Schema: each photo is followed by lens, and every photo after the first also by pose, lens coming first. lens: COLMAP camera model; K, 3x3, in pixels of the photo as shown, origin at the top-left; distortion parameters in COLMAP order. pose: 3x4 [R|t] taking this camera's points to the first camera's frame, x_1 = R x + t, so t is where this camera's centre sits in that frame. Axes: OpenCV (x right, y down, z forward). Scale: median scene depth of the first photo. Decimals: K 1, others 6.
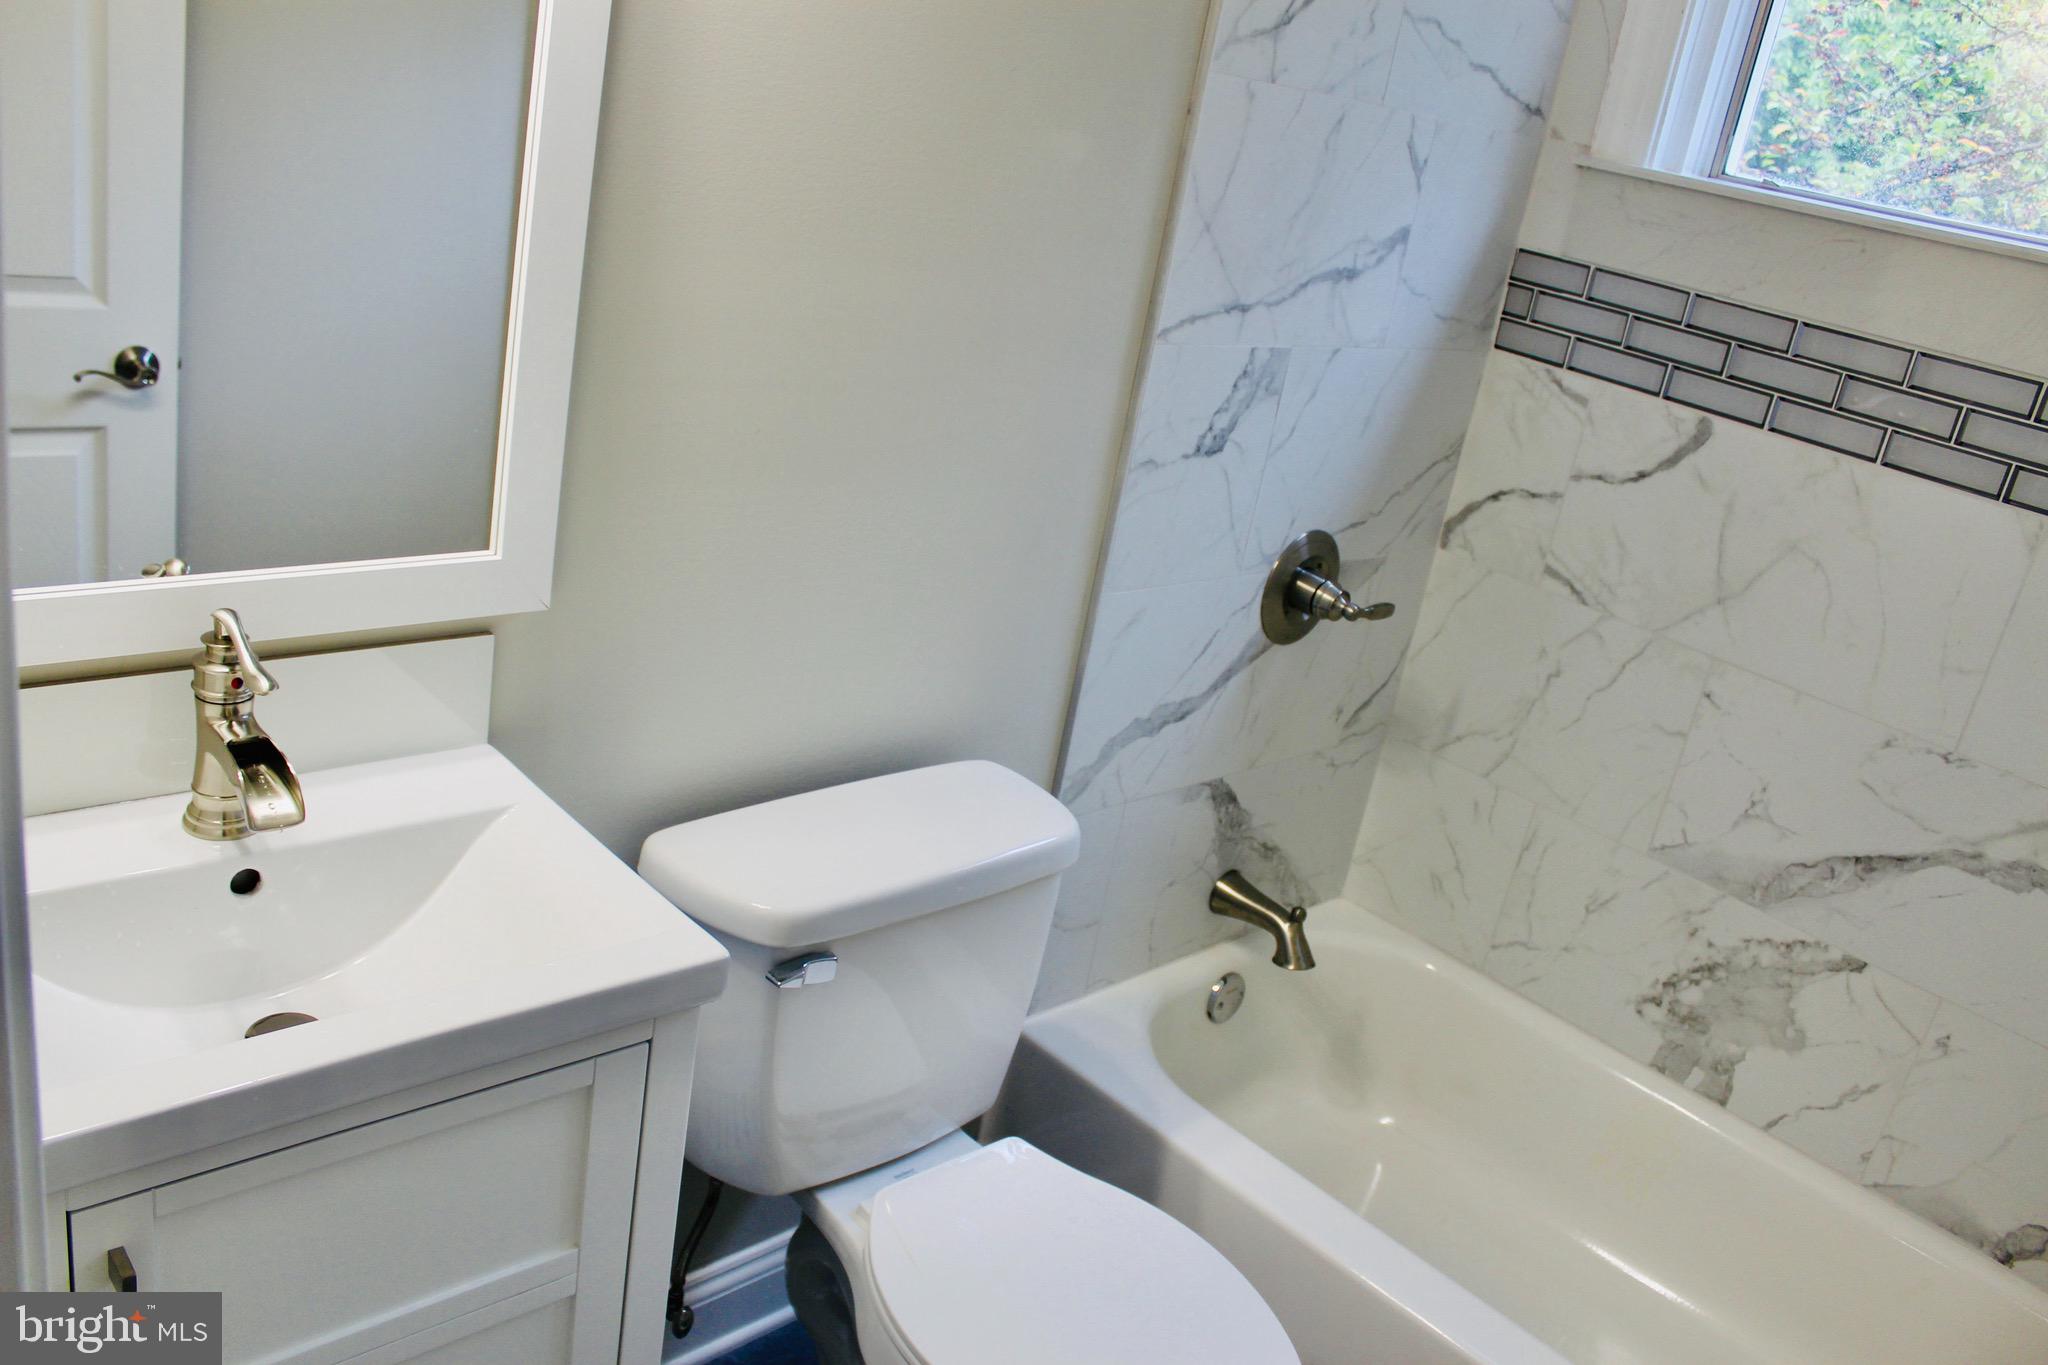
lens RADIAL K [[1679.9, 0, 983.4], [0, 1679.9, 685.0], [0, 0, 1]] dist [-0.168649, 0.135814]
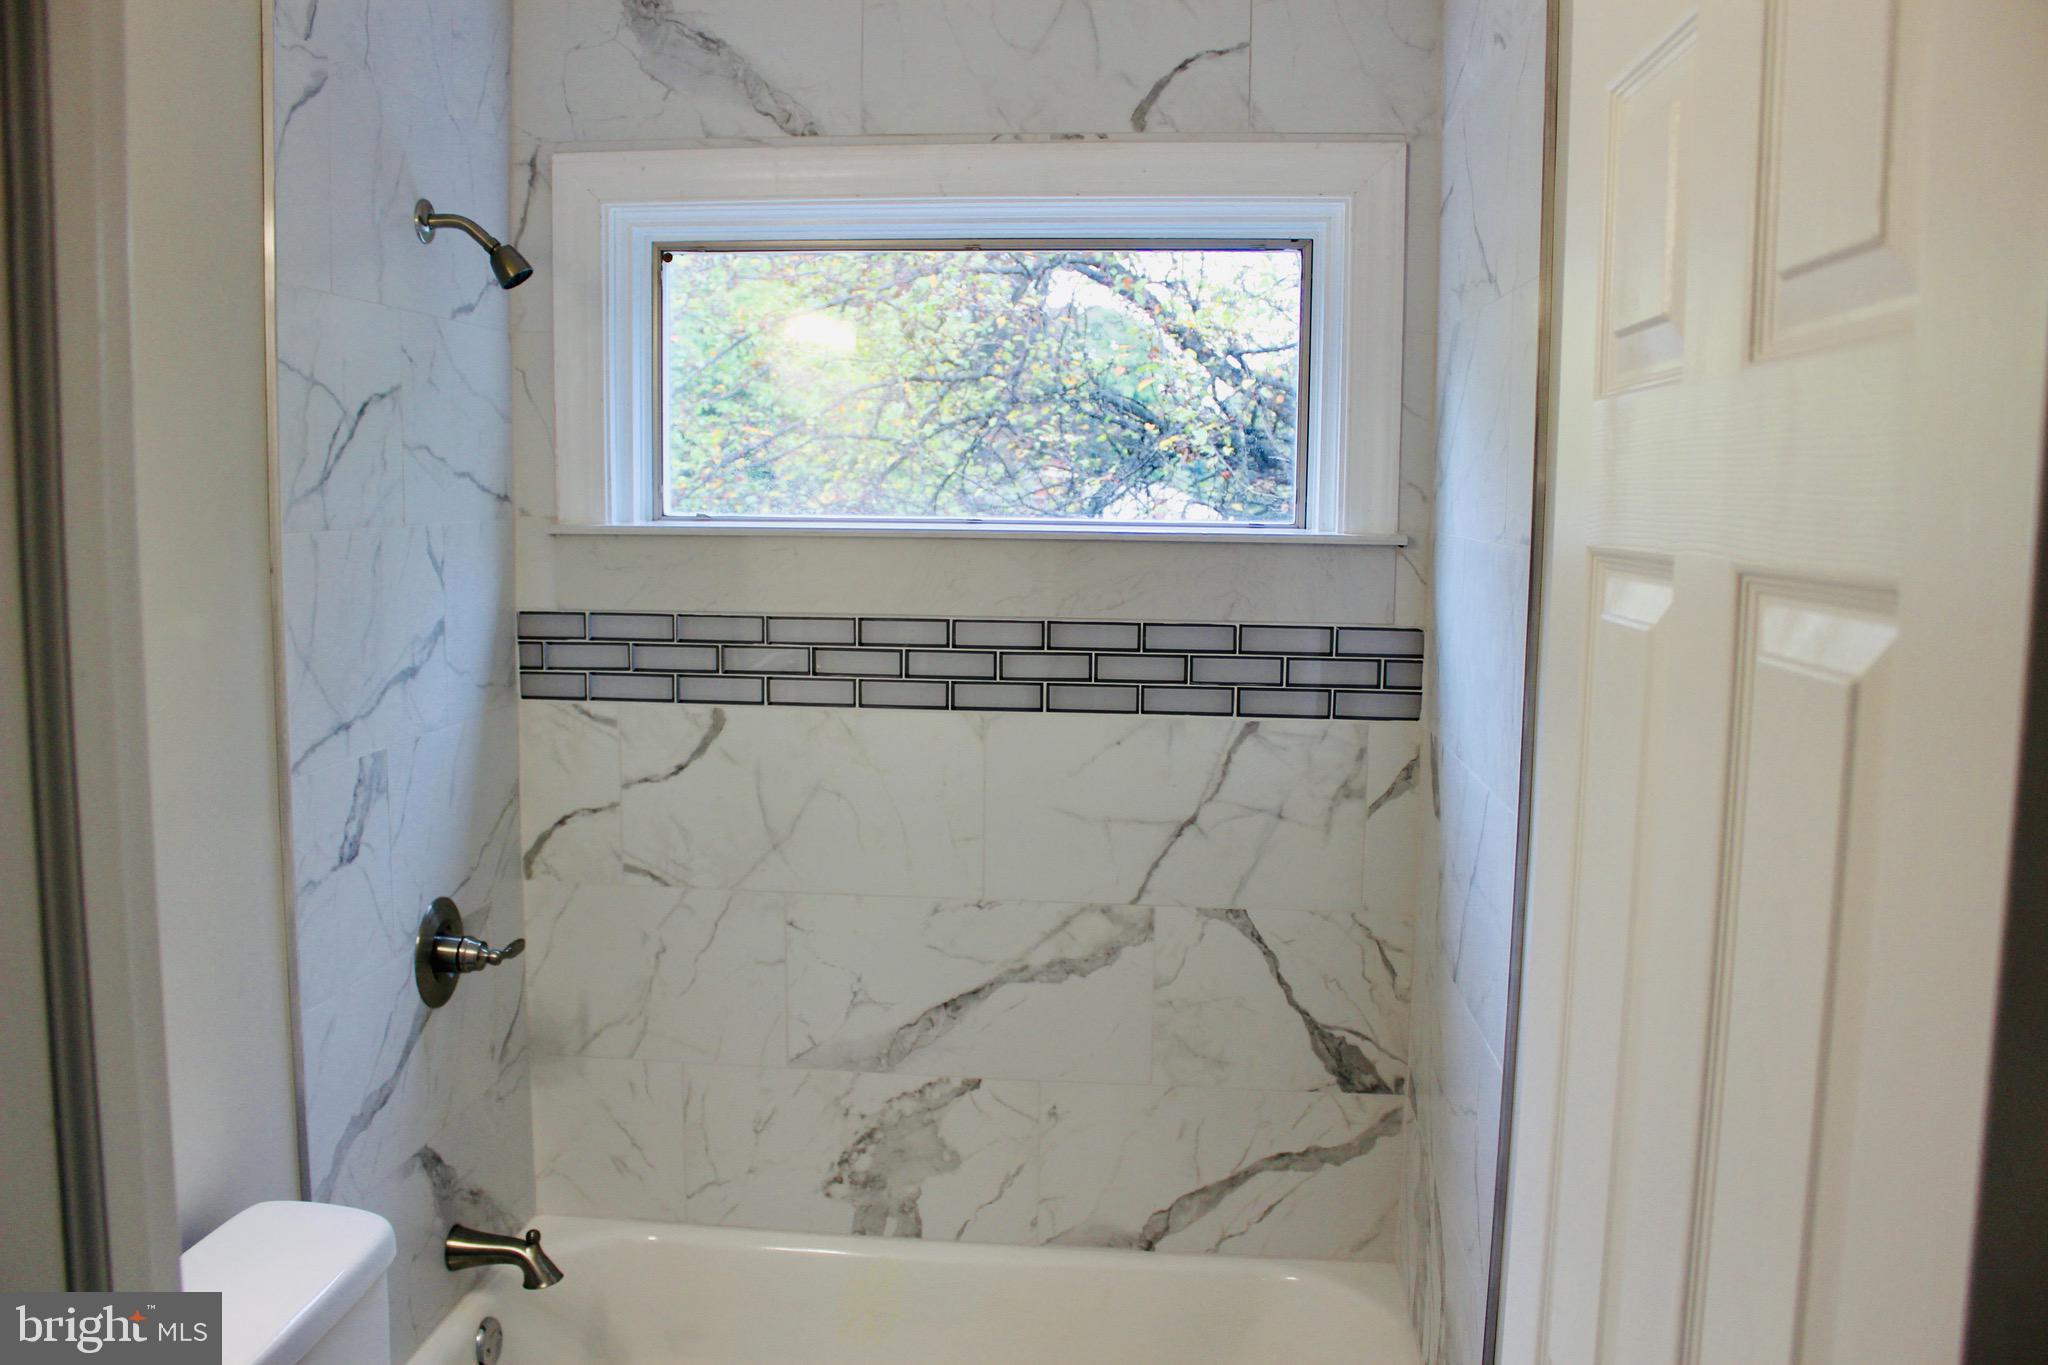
lens RADIAL K [[1679.9, 0, 983.4], [0, 1679.9, 685.0], [0, 0, 1]] dist [-0.168649, 0.135814]
pose [[0.747673, -0.234947, 0.621116, -0.177167], [0.346675, 0.935846, -0.063315, -0.030933], [-0.566393, 0.262665, 0.781157, -0.095784]]
